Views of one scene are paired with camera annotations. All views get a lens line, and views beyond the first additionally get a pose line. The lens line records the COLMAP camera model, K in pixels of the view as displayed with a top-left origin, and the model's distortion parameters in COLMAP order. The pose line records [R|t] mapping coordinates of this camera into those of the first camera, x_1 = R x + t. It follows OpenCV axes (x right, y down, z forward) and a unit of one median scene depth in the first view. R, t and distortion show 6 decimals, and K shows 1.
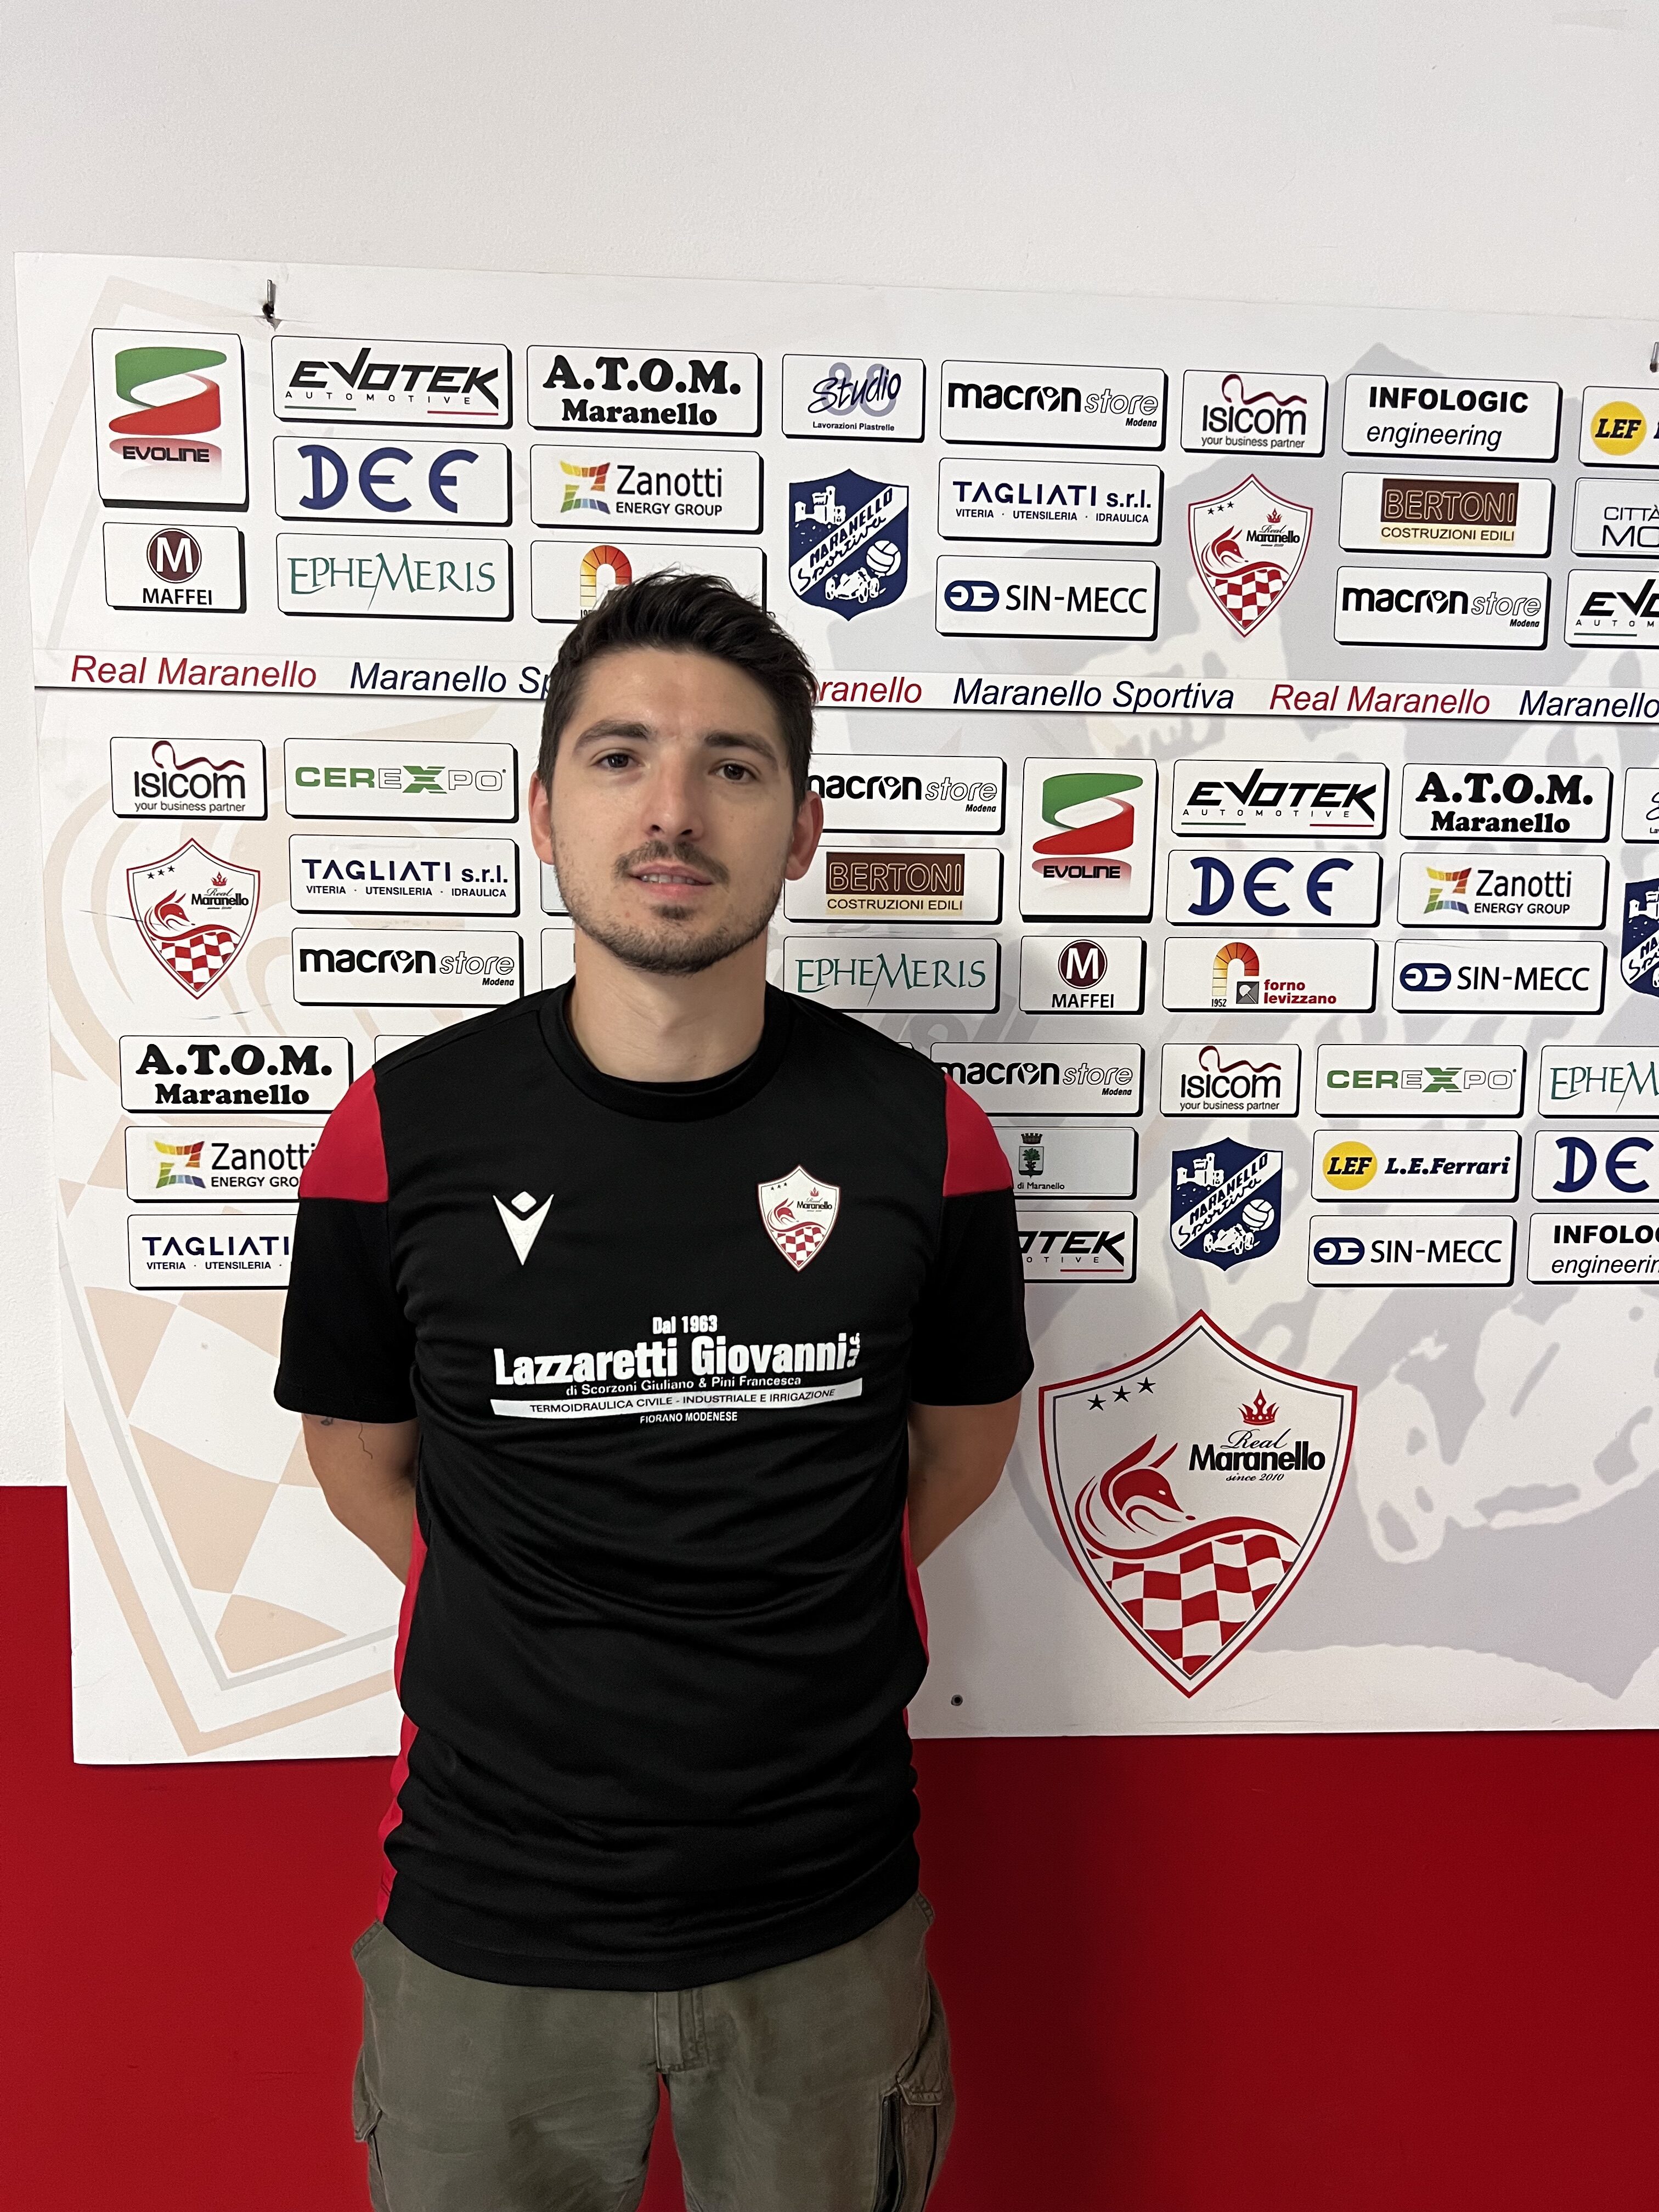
lens RADIAL K [[1361.2, 0, 795.2], [0, 1361.2, 1075.2], [0, 0, 1]] dist [0.041720, -0.063882]
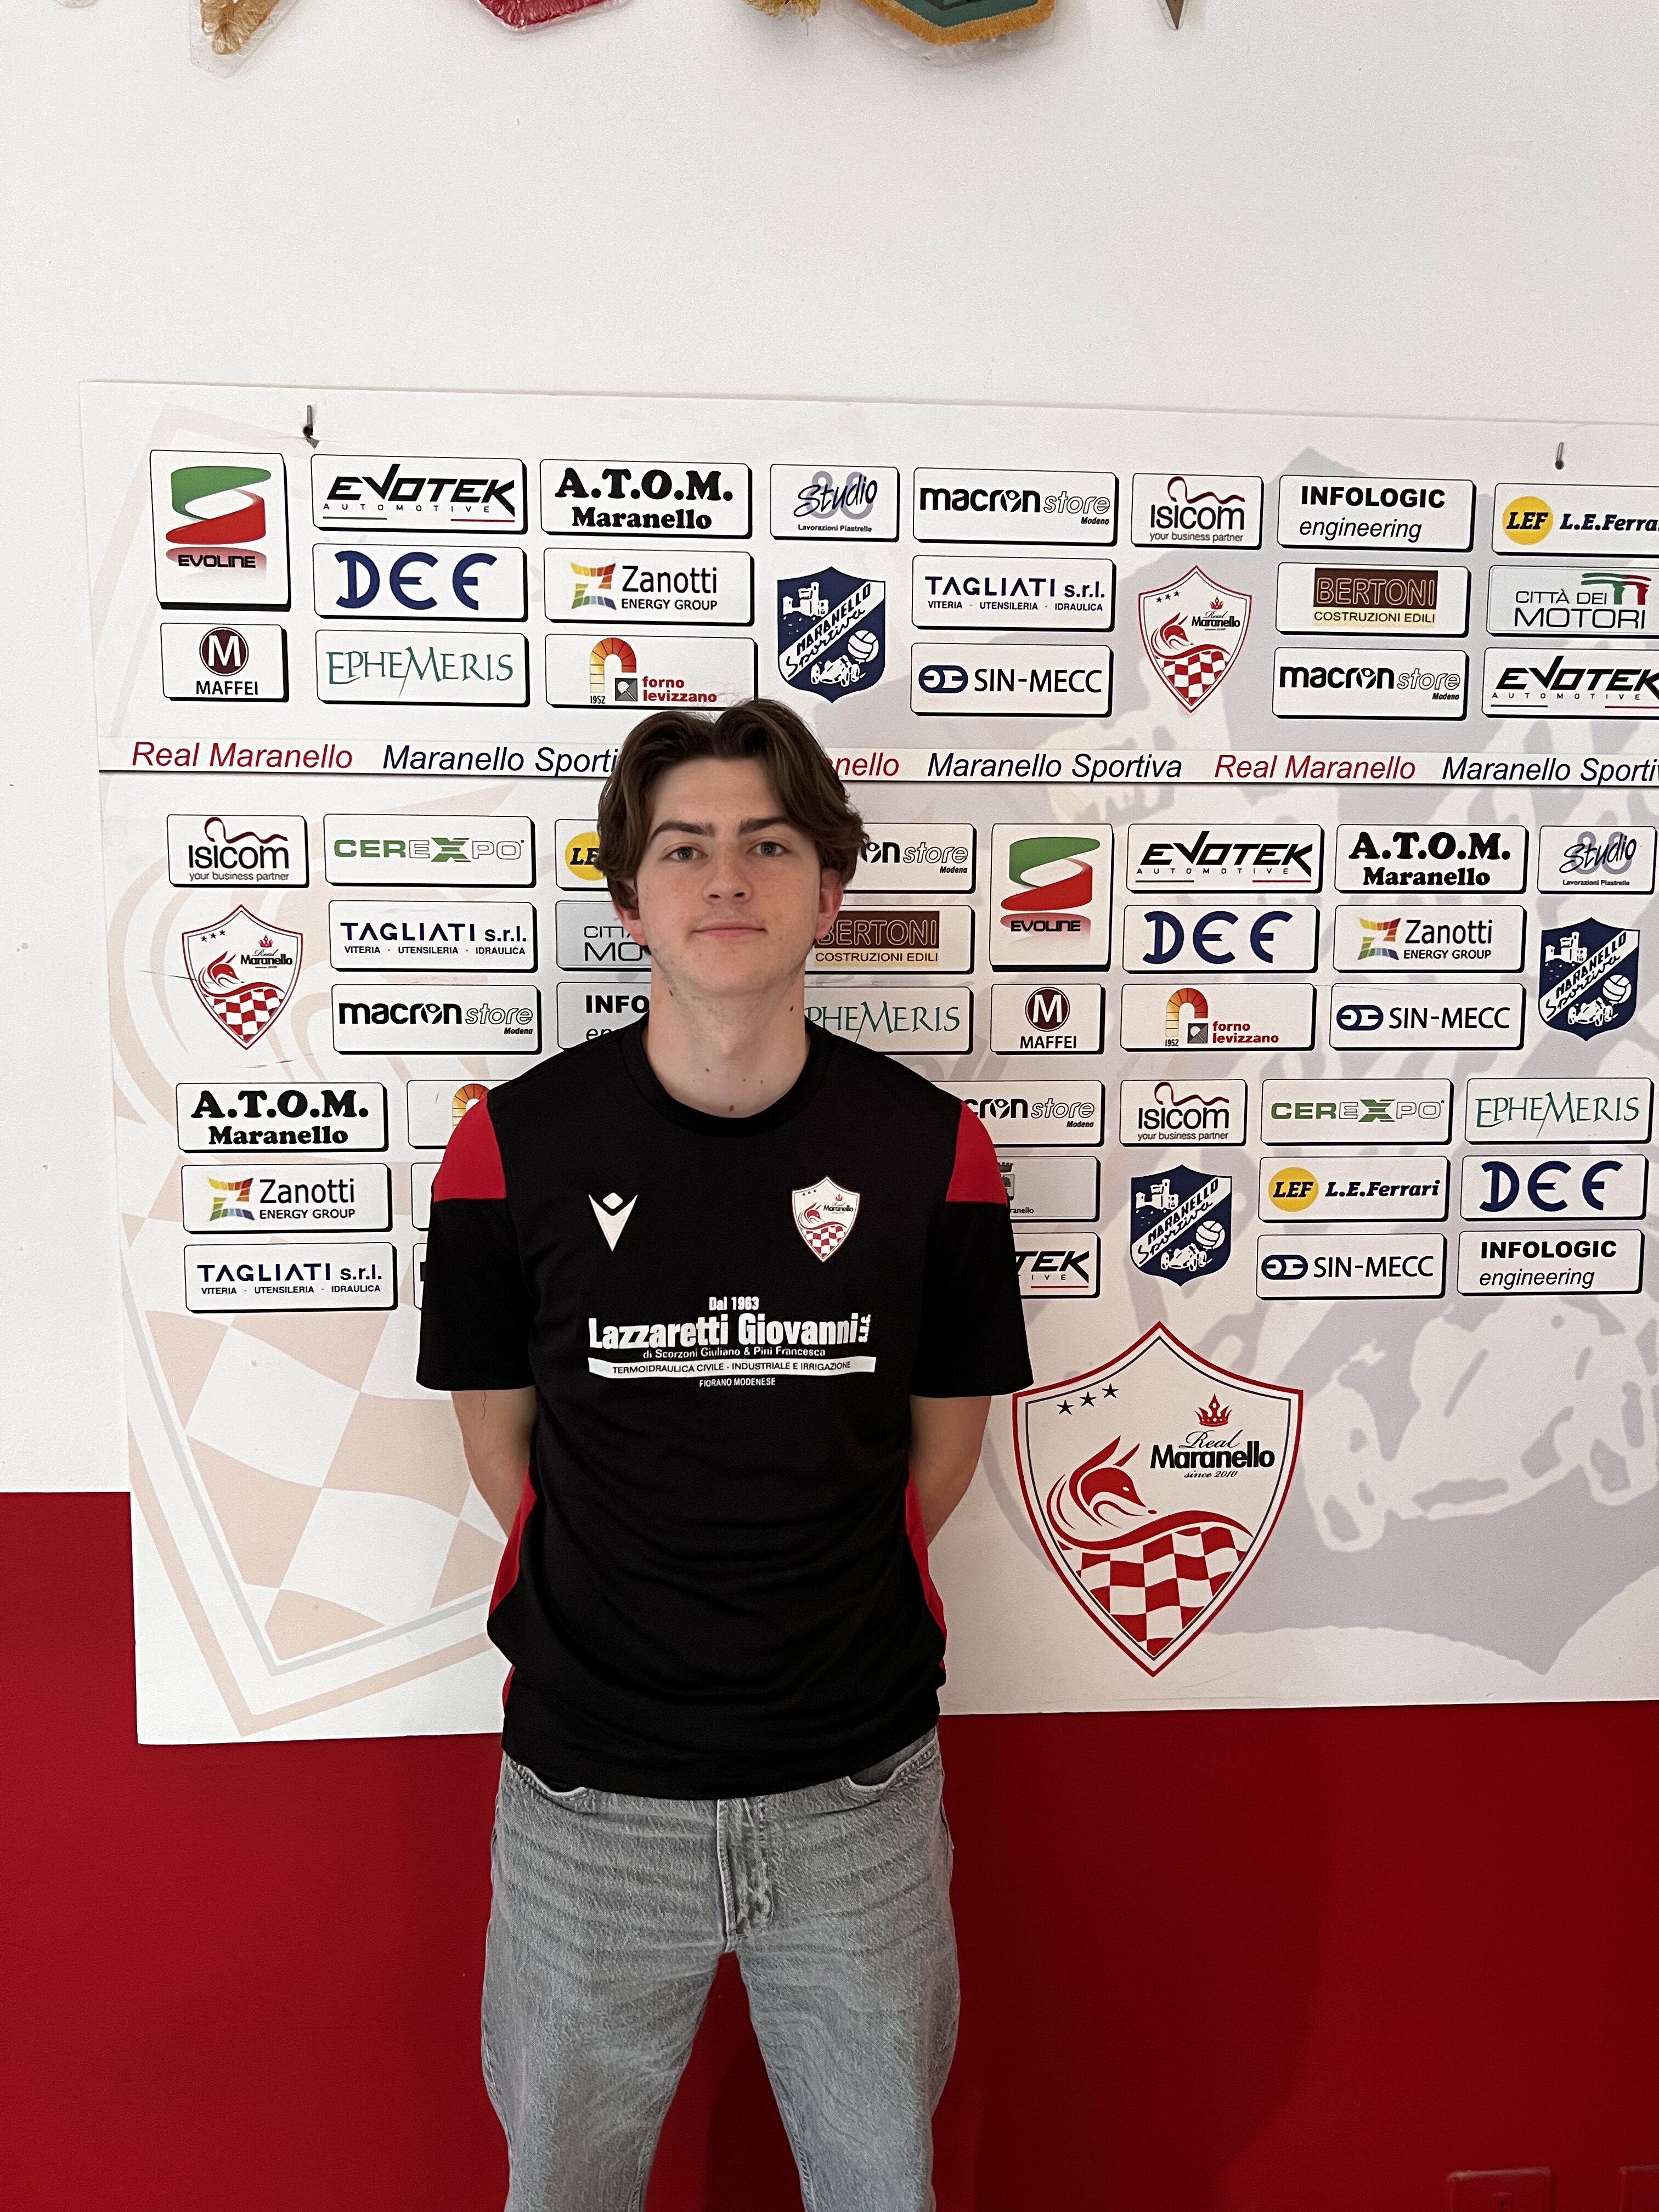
lens RADIAL K [[1400.3, 0, 793.3], [0, 1400.3, 1087.5], [0, 0, 1]] dist [0.072070, -0.140204]
pose [[0.999955, -0.009217, 0.002031, 0.002353], [0.009215, 0.999957, 0.000917, -0.021652], [-0.002039, -0.000898, 0.999998, -0.139015]]
